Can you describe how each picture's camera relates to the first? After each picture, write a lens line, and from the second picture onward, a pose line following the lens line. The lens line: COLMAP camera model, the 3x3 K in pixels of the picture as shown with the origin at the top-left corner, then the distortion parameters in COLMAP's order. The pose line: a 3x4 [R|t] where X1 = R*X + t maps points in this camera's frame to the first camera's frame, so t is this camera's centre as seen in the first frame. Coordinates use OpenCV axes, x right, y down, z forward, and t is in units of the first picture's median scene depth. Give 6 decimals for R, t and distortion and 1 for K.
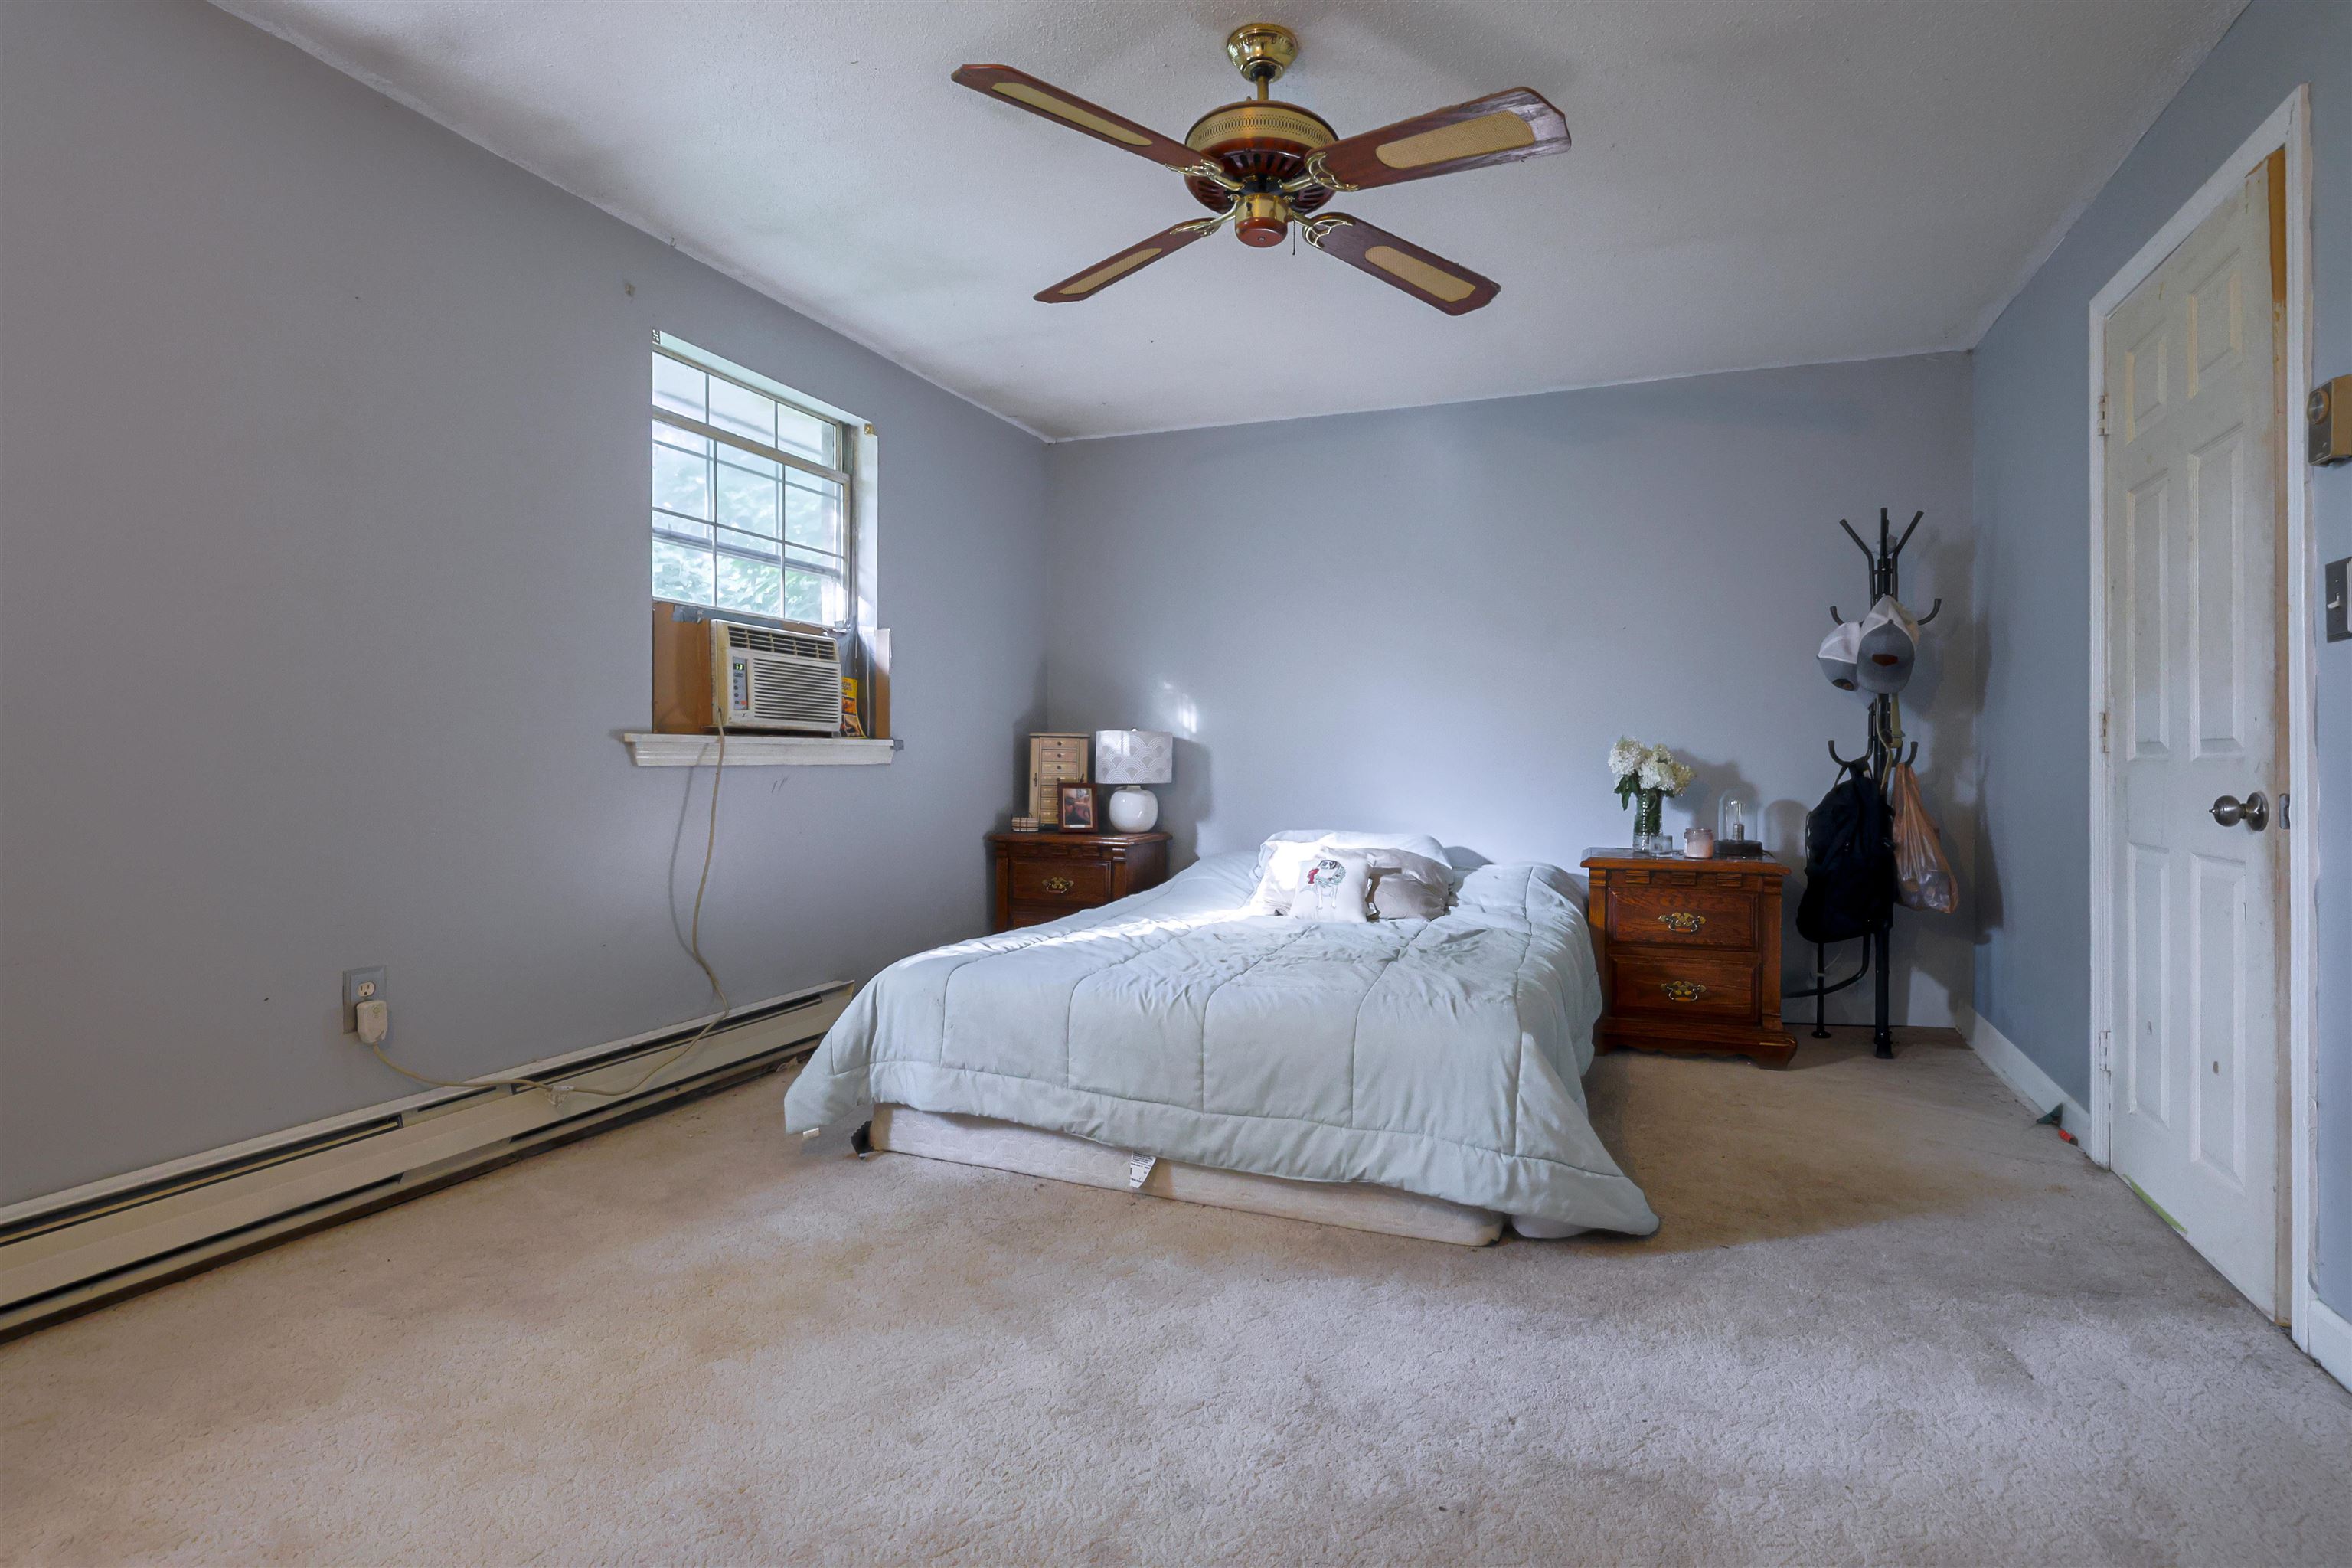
lens RADIAL K [[1074.4, 0, 1186.6], [0, 1074.4, 778.4], [0, 0, 1]] dist [0.002769, -0.000667]
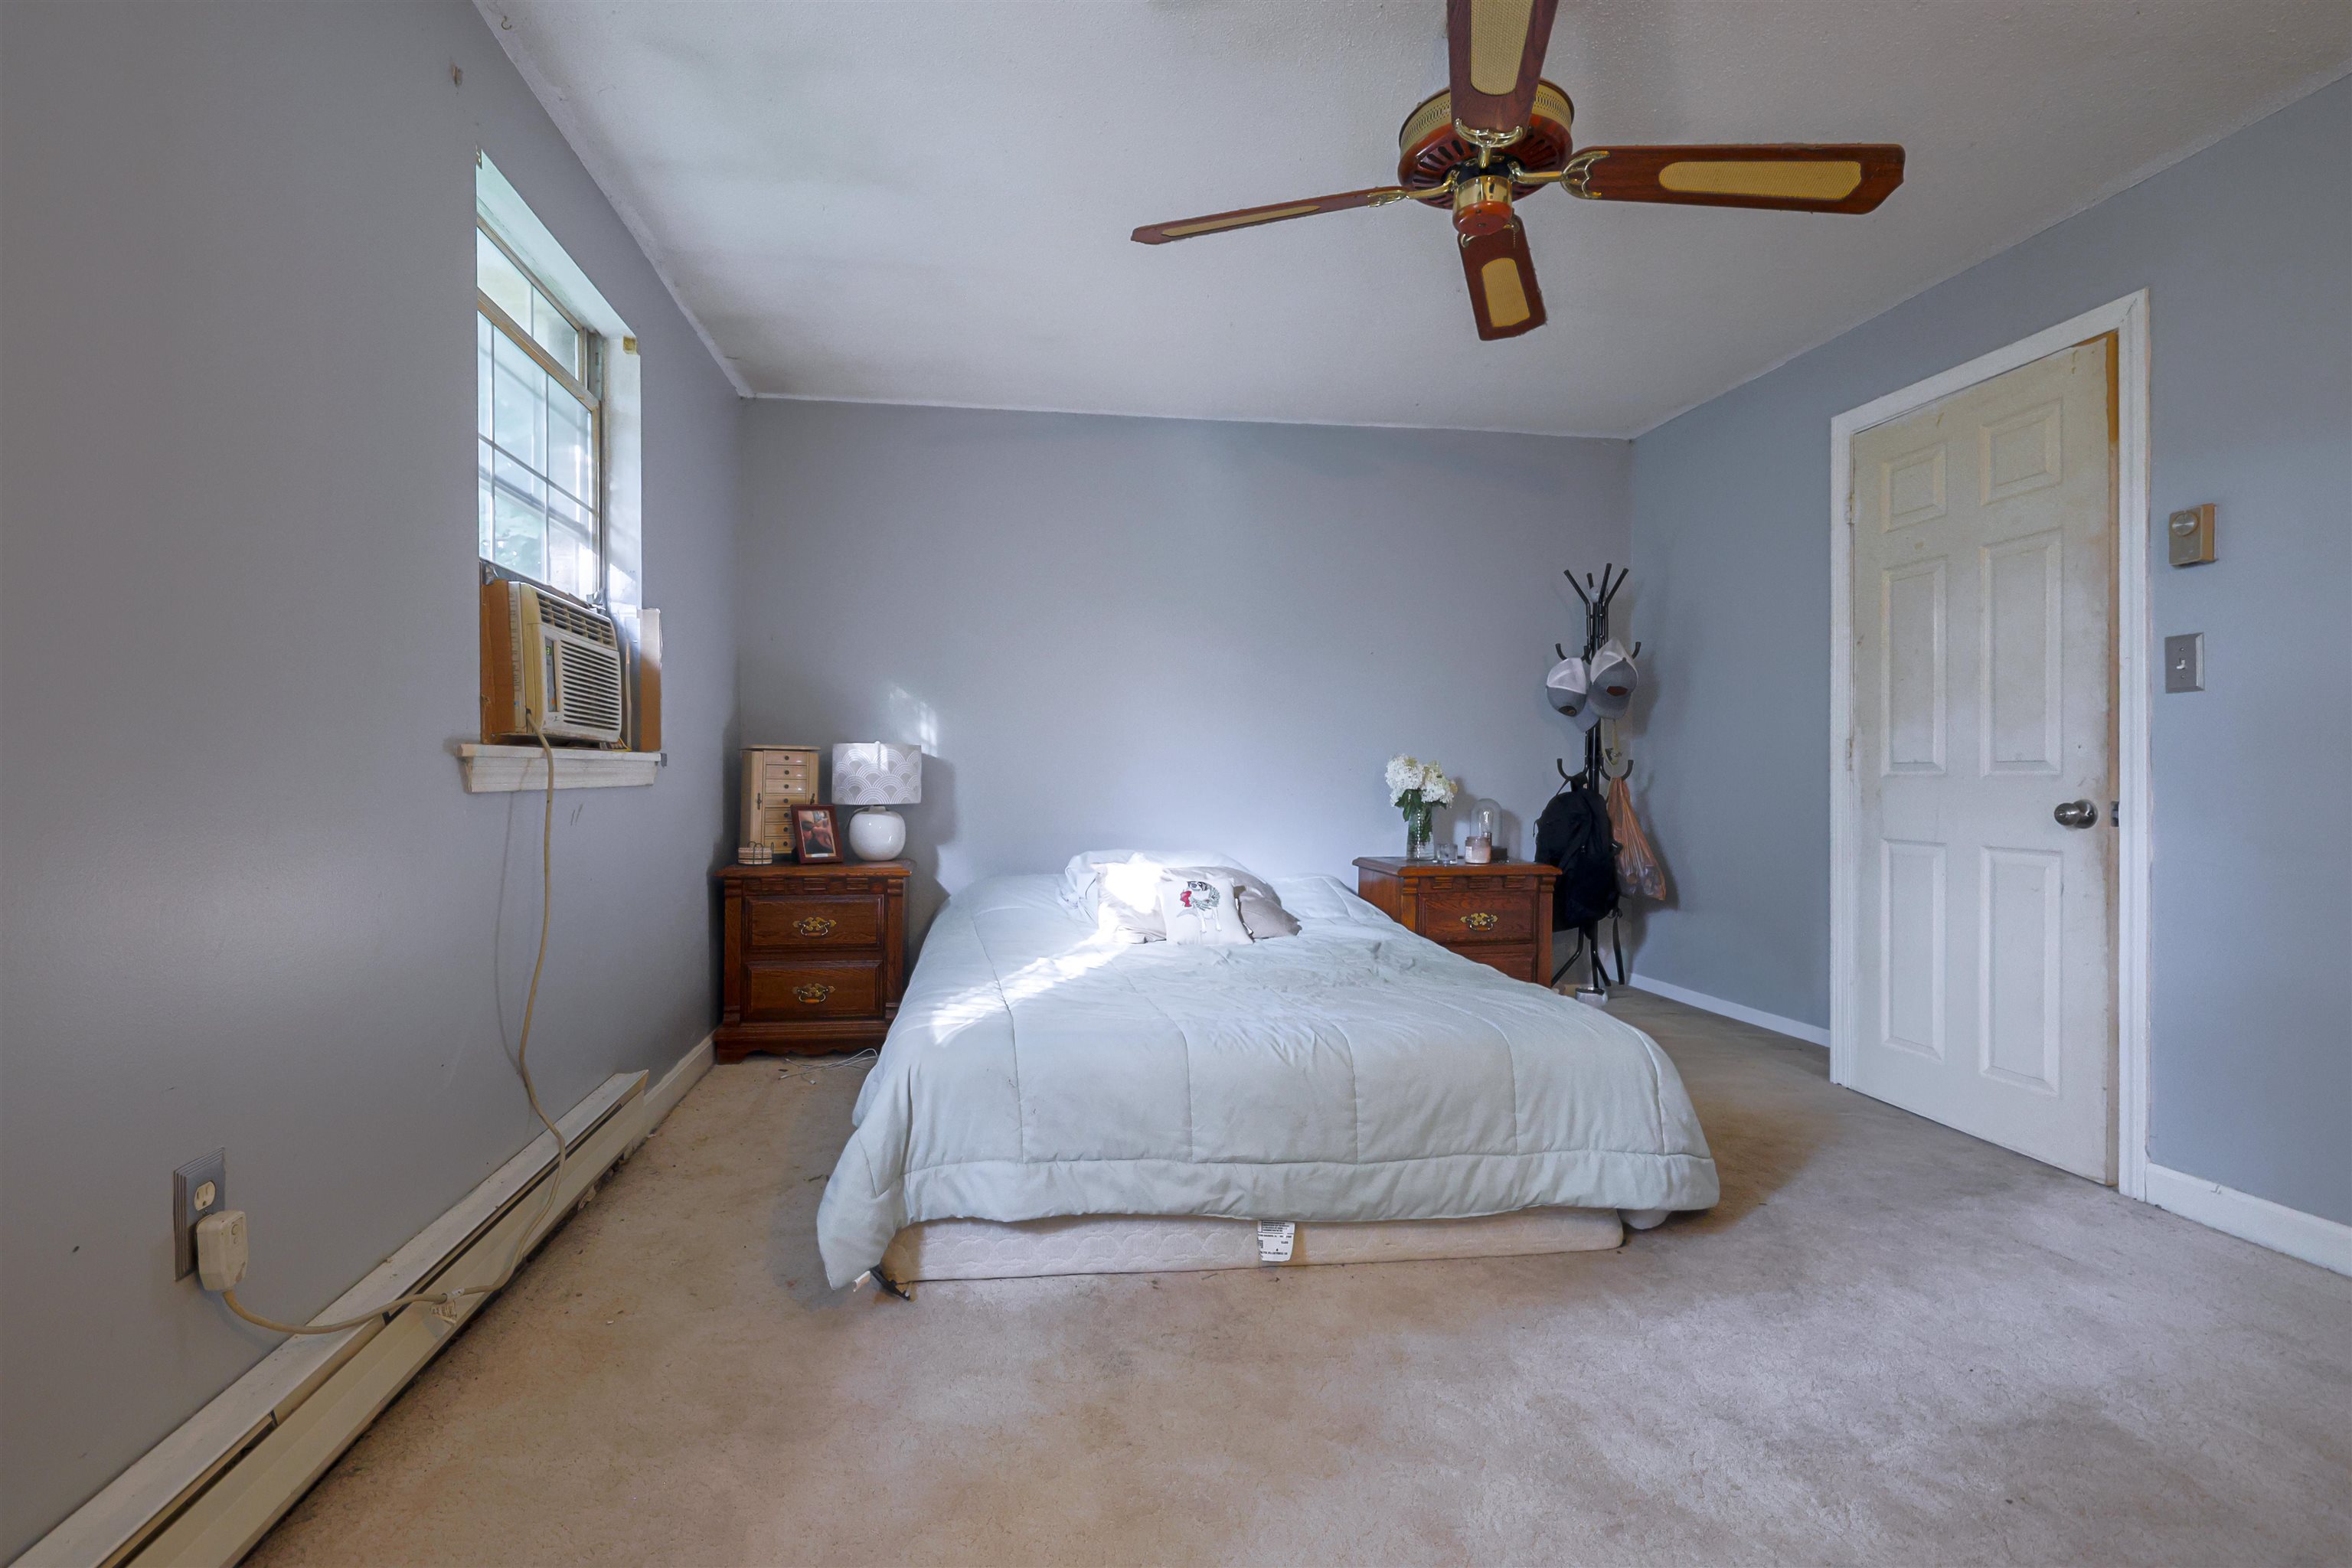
lens RADIAL K [[1079.7, 0, 1193.9], [0, 1079.7, 799.7], [0, 0, 1]] dist [0.001032, -0.000053]
pose [[0.889112, -0.014074, 0.457473, -0.473663], [0.010578, 0.999892, 0.010203, -0.010381], [-0.457567, -0.004232, 0.889165, 0.220017]]
